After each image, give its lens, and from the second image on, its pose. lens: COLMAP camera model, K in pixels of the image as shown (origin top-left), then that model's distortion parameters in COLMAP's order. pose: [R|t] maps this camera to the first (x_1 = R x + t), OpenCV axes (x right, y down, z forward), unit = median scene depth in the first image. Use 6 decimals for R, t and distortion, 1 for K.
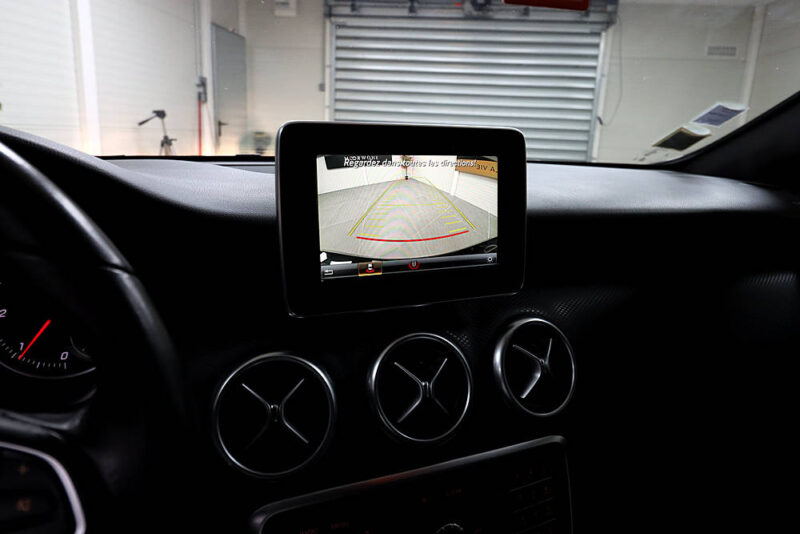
lens RADIAL K [[538.7, 0, 405.4], [0, 538.7, 250.2], [0, 0, 1]] dist [0.005854, -0.000233]
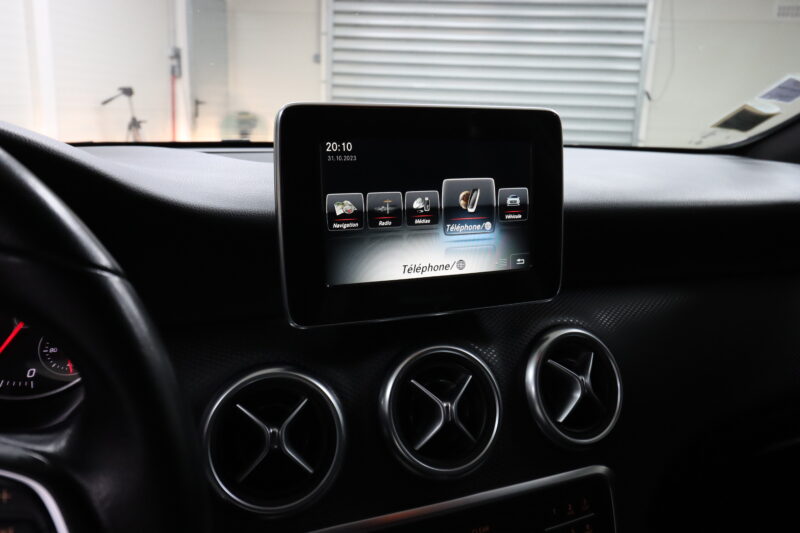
lens RADIAL K [[639.4, 0, 408.3], [0, 639.4, 250.5], [0, 0, 1]] dist [0.015553, -0.006091]
pose [[0.999920, -0.003583, -0.012131, -0.000916], [0.003571, 0.999993, -0.001020, 0.000112], [0.012135, 0.000977, 0.999926, -0.002075]]
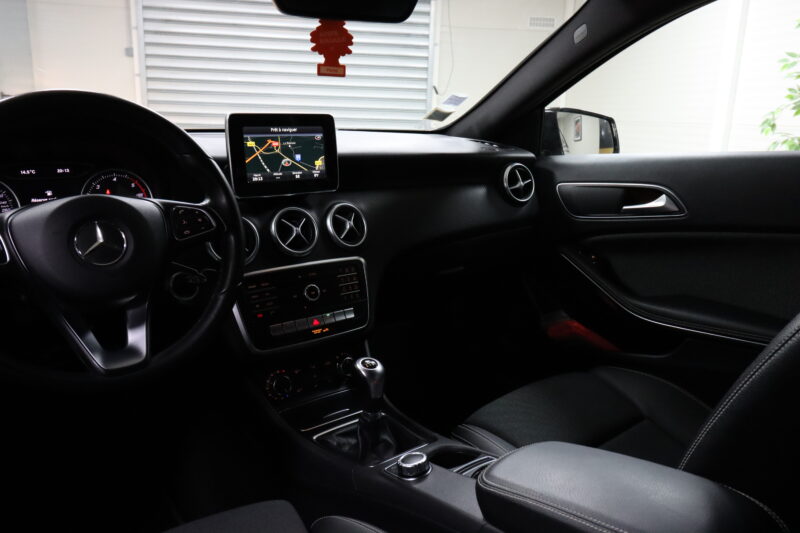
lens RADIAL K [[639.4, 0, 408.1], [0, 639.4, 249.9], [0, 0, 1]] dist [0.015553, -0.006091]
pose [[0.962618, -0.070983, 0.261395, -0.016948], [0.067119, 0.997464, 0.023690, 0.023379], [-0.262414, -0.005260, 0.964941, -0.131299]]
